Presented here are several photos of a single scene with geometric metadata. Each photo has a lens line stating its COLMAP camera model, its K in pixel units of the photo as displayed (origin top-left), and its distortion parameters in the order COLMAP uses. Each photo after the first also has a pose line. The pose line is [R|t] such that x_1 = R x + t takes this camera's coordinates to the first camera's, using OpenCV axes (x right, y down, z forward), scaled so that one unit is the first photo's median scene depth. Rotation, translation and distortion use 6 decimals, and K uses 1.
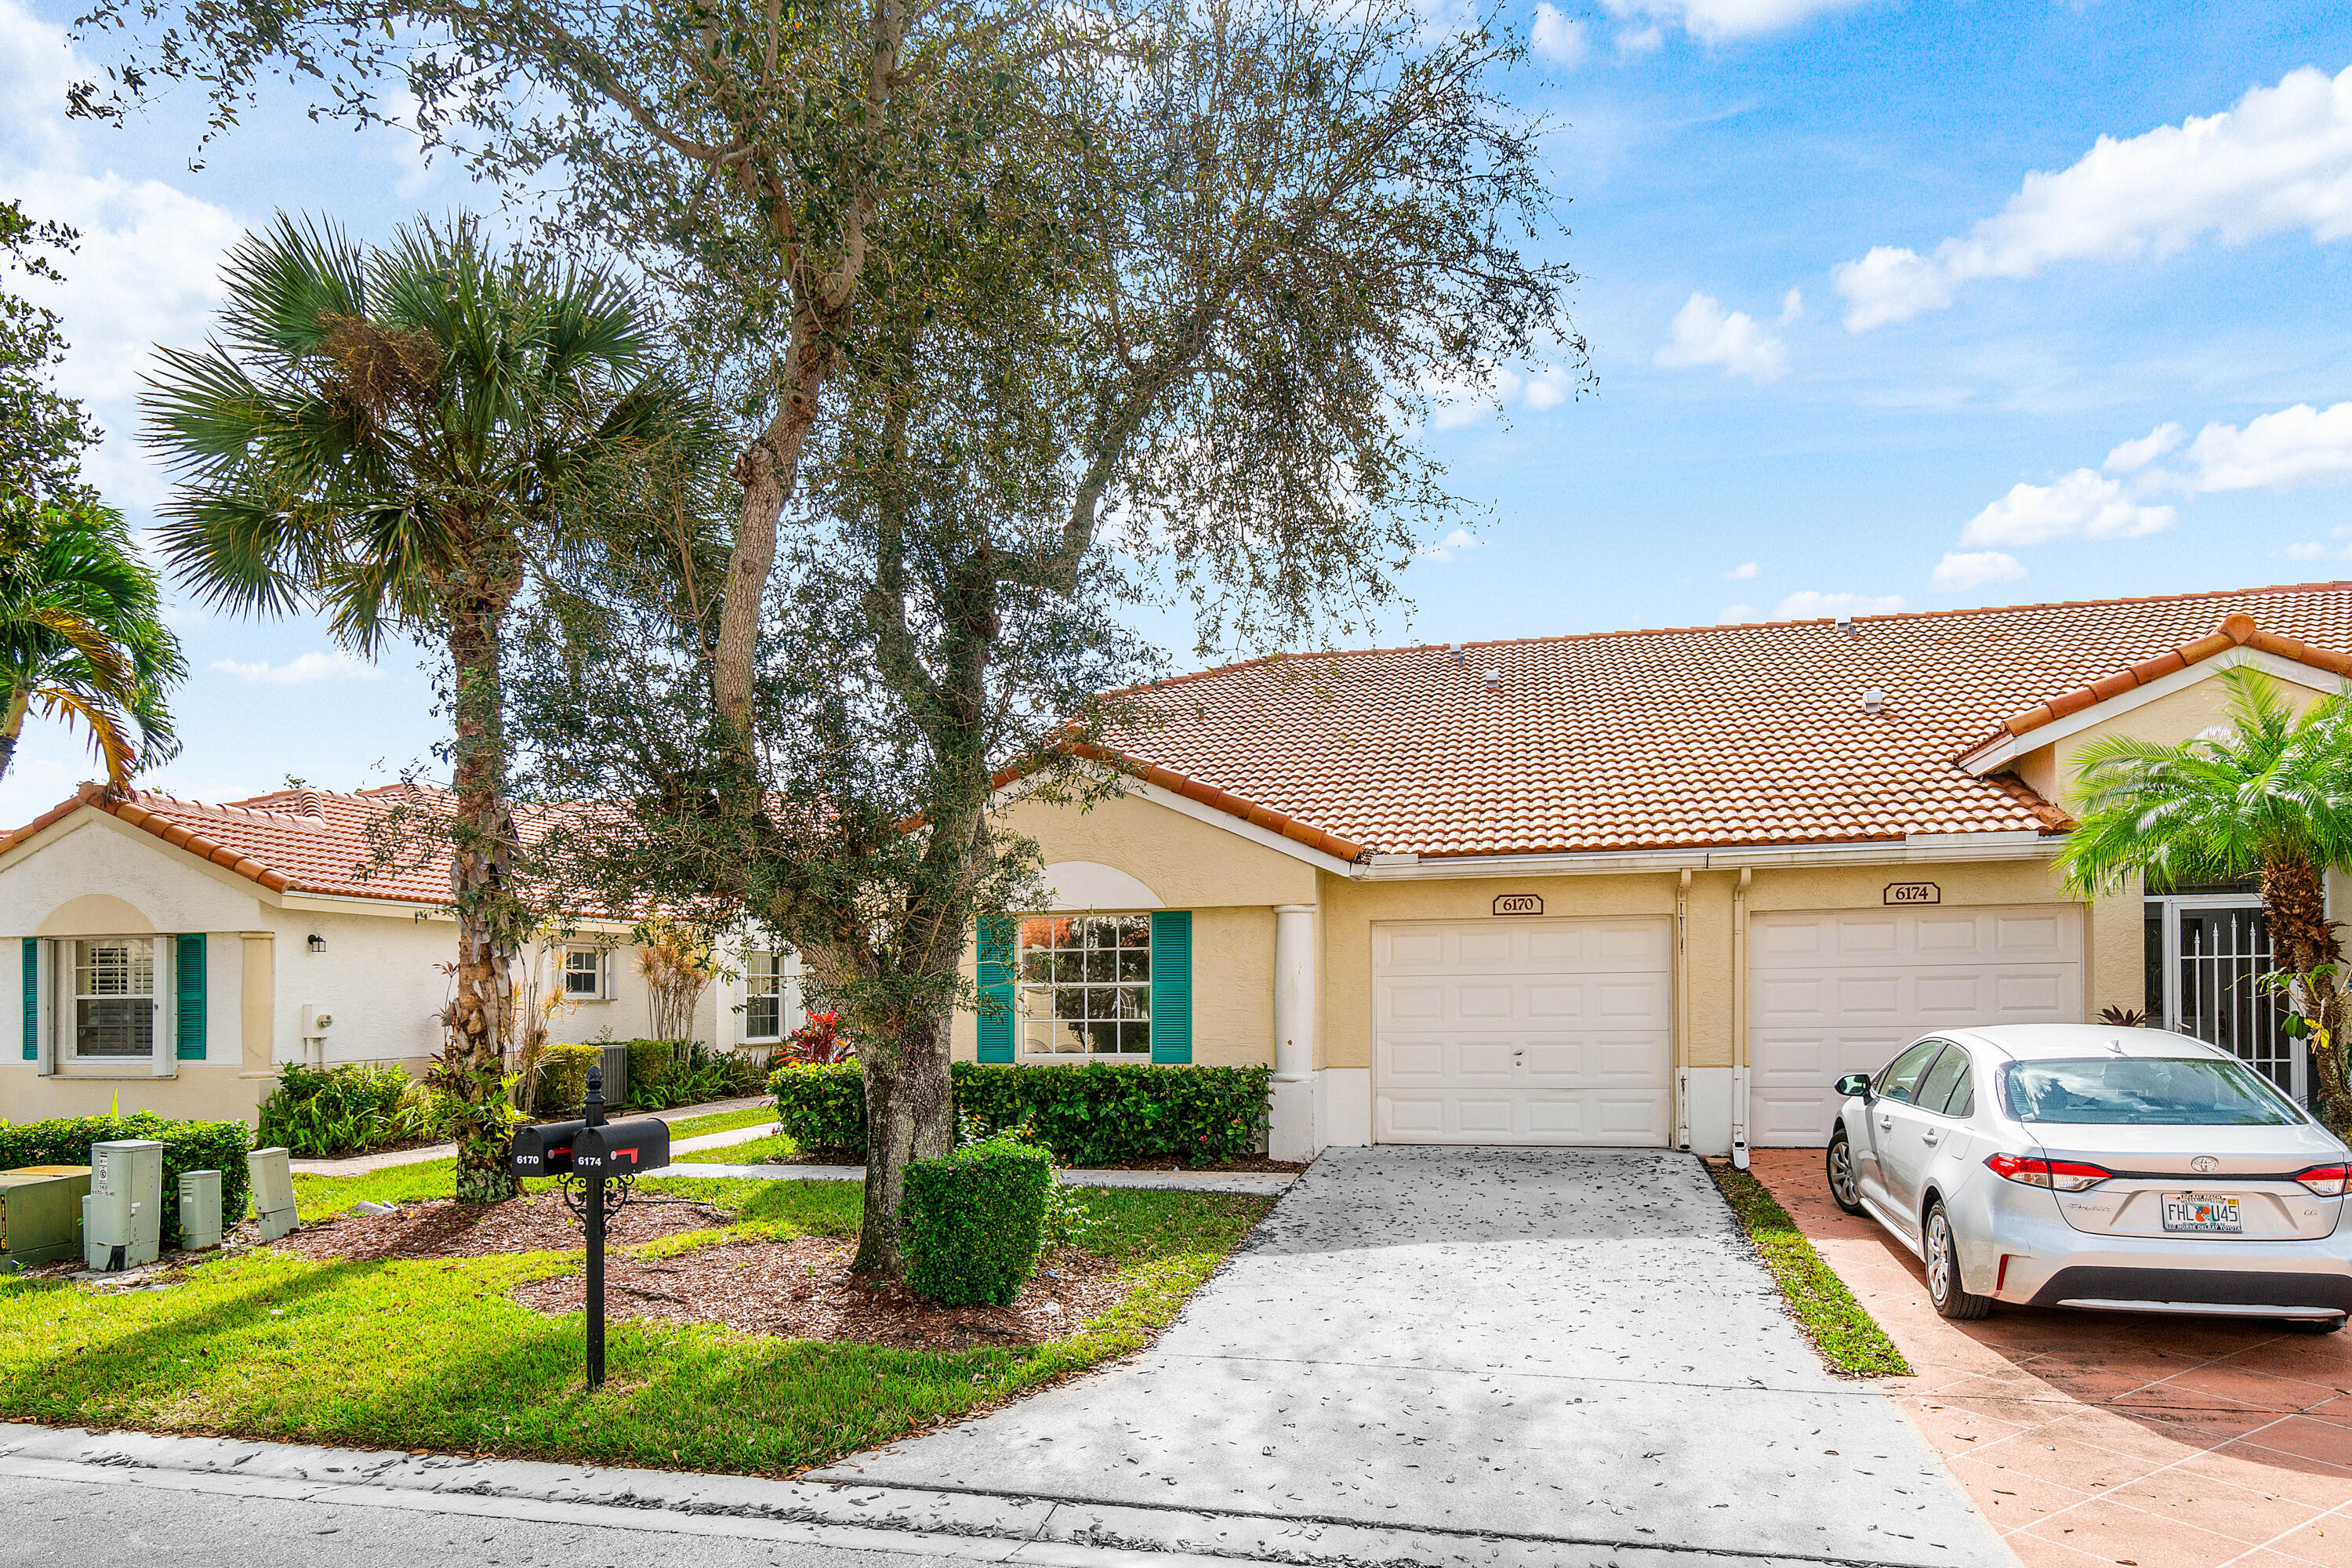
lens RADIAL K [[1382.8, 0, 1154.3], [0, 1382.8, 785.7], [0, 0, 1]] dist [-0.002924, 0.003897]
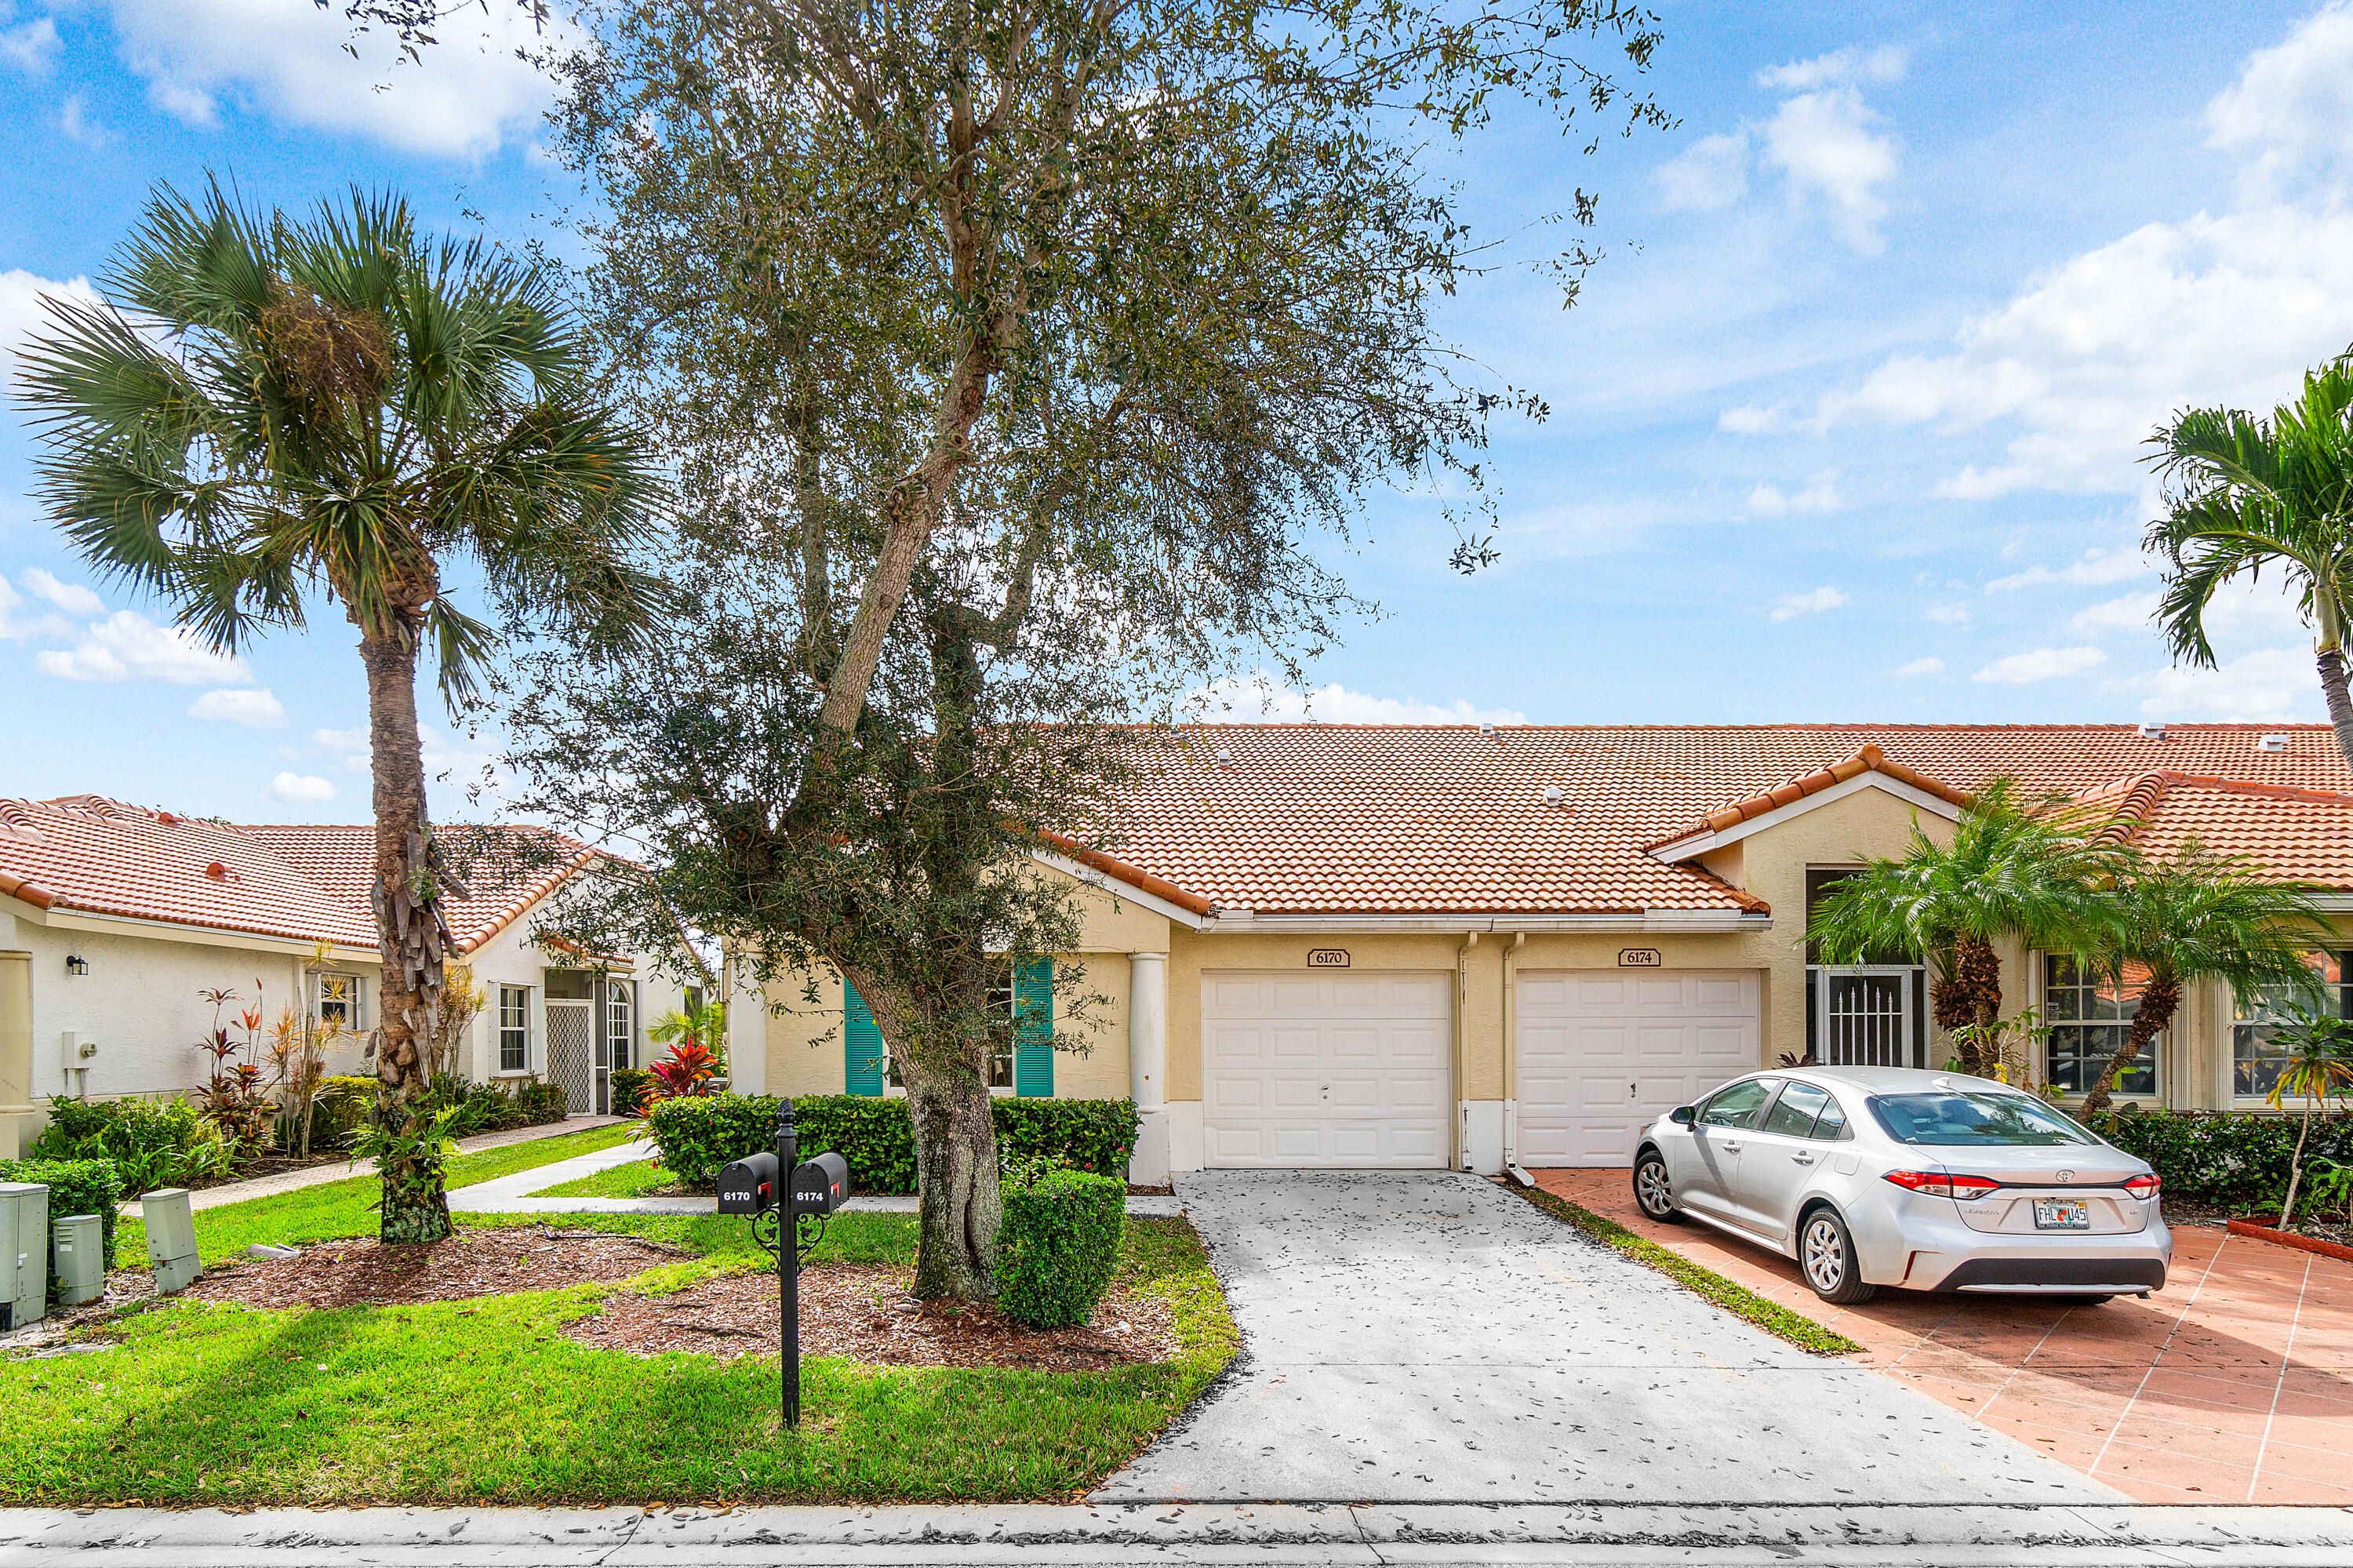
lens RADIAL K [[1259.8, 0, 1073.5], [0, 1259.8, 876.1], [0, 0, 1]] dist [-0.000536, 0.003463]
pose [[0.970783, 0.041867, 0.236280, -0.256731], [-0.047705, 0.998680, 0.019046, 0.011709], [-0.235171, -0.029761, 0.971498, 0.057579]]
